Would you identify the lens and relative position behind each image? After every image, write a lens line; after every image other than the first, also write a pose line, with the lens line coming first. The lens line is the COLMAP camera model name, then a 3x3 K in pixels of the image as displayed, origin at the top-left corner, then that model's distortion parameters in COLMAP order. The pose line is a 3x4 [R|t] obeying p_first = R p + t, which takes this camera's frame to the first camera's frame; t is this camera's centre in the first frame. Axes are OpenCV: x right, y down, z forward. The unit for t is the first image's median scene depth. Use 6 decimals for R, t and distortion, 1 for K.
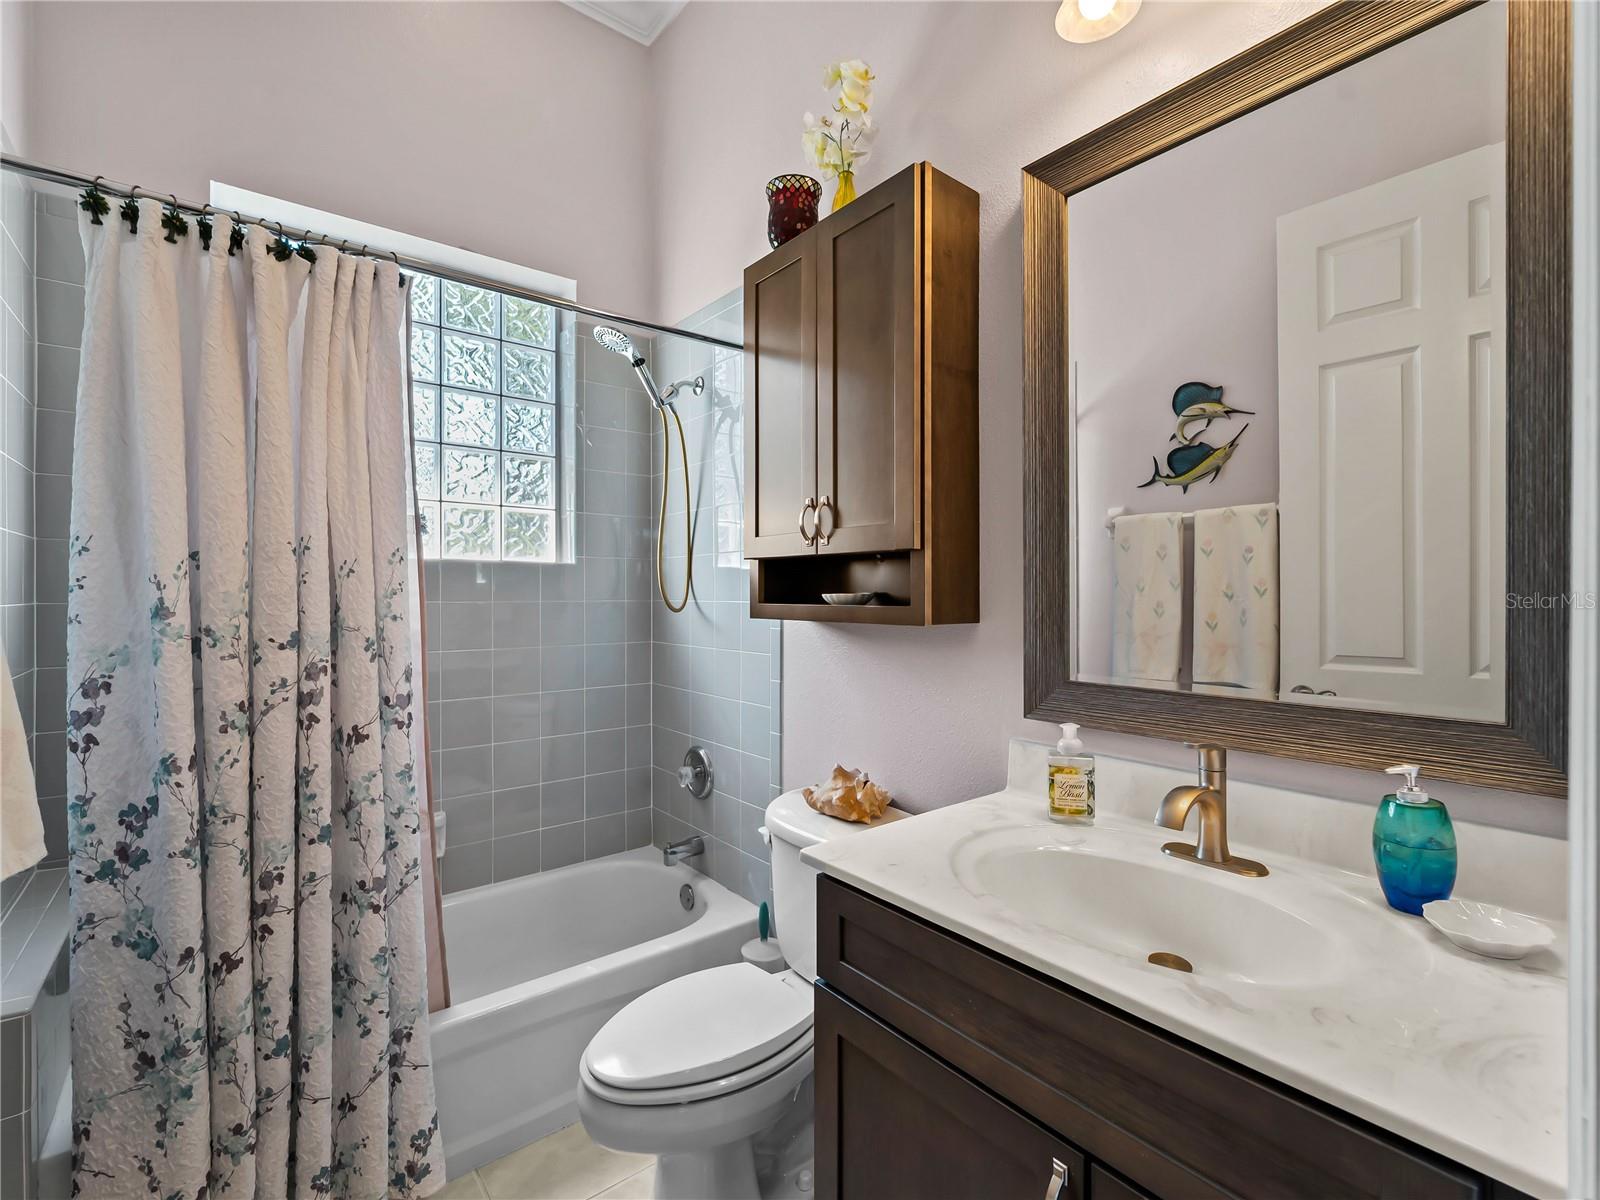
lens RADIAL K [[732.8, 0, 804.0], [0, 732.8, 595.7], [0, 0, 1]] dist [0.001700, -0.001131]
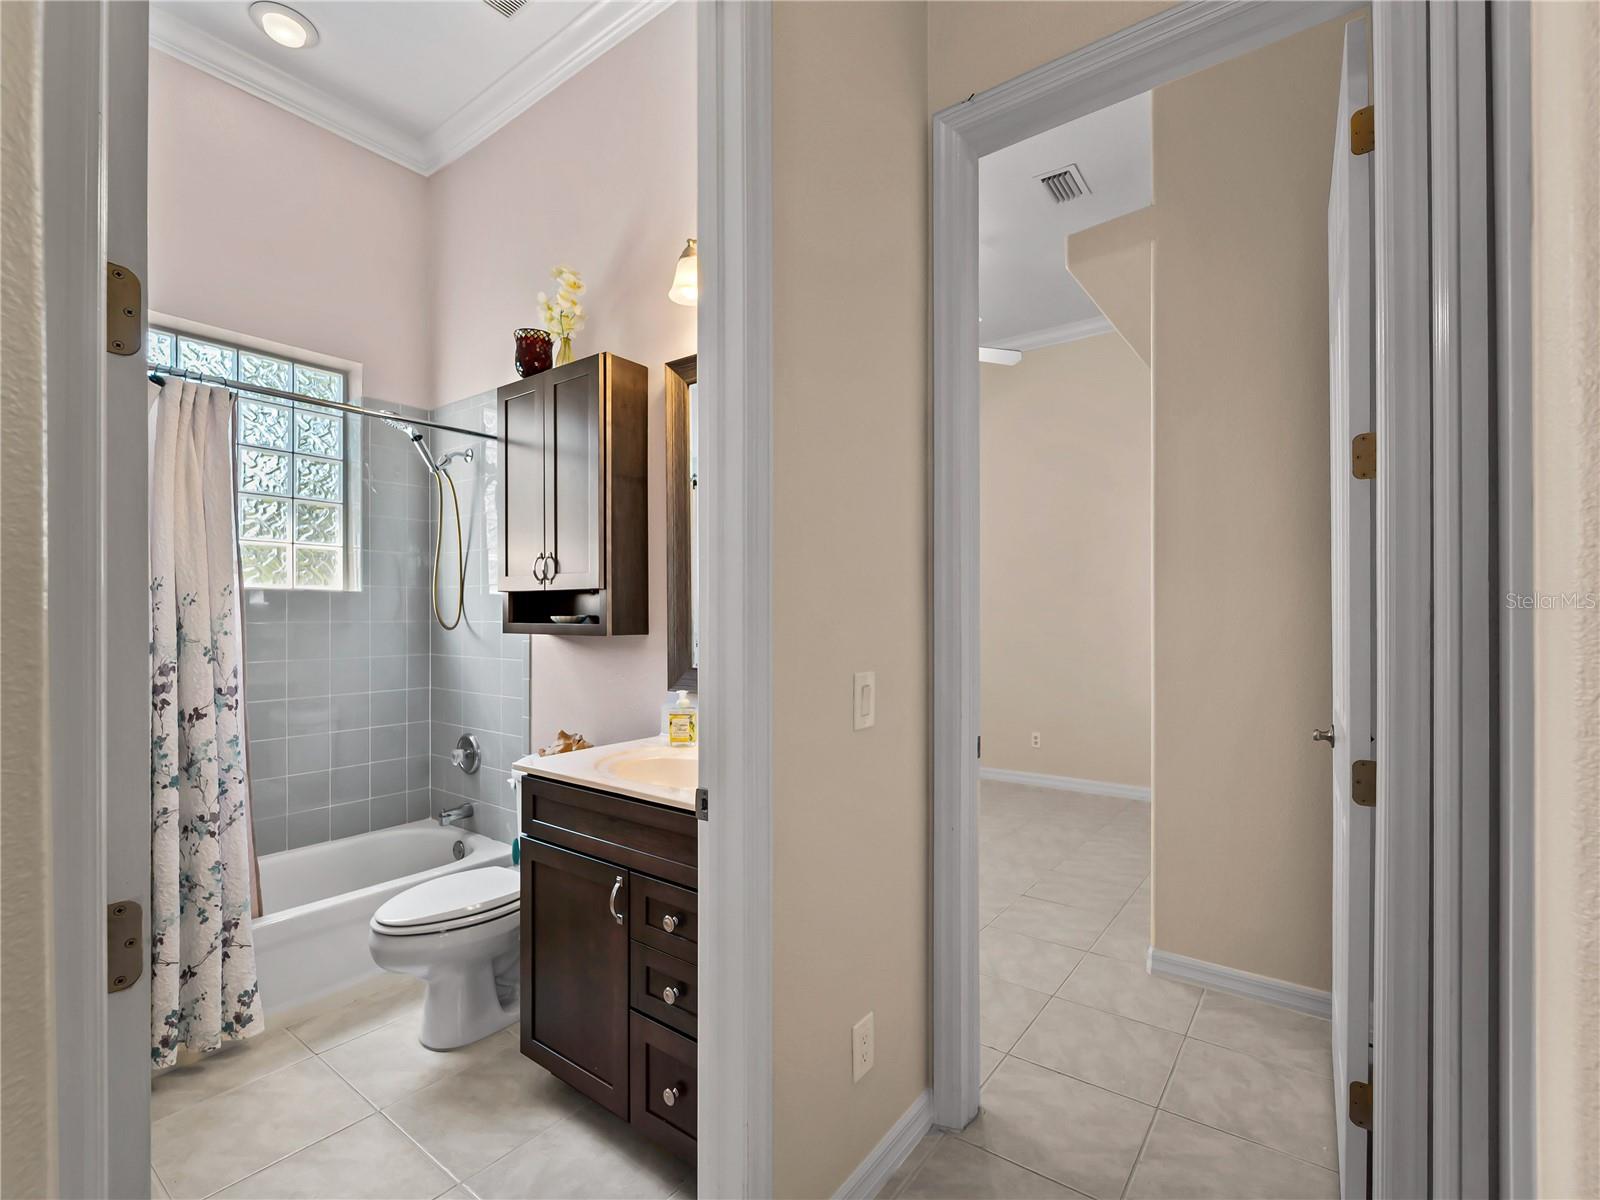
lens RADIAL K [[725.1, 0, 806.8], [0, 725.1, 615.9], [0, 0, 1]] dist [-0.001510, -0.000873]
pose [[0.966681, -0.000067, 0.255983, 0.178564], [0.000251, 1.000000, -0.000684, -0.002623], [-0.255982, 0.000725, 0.966681, -0.659518]]
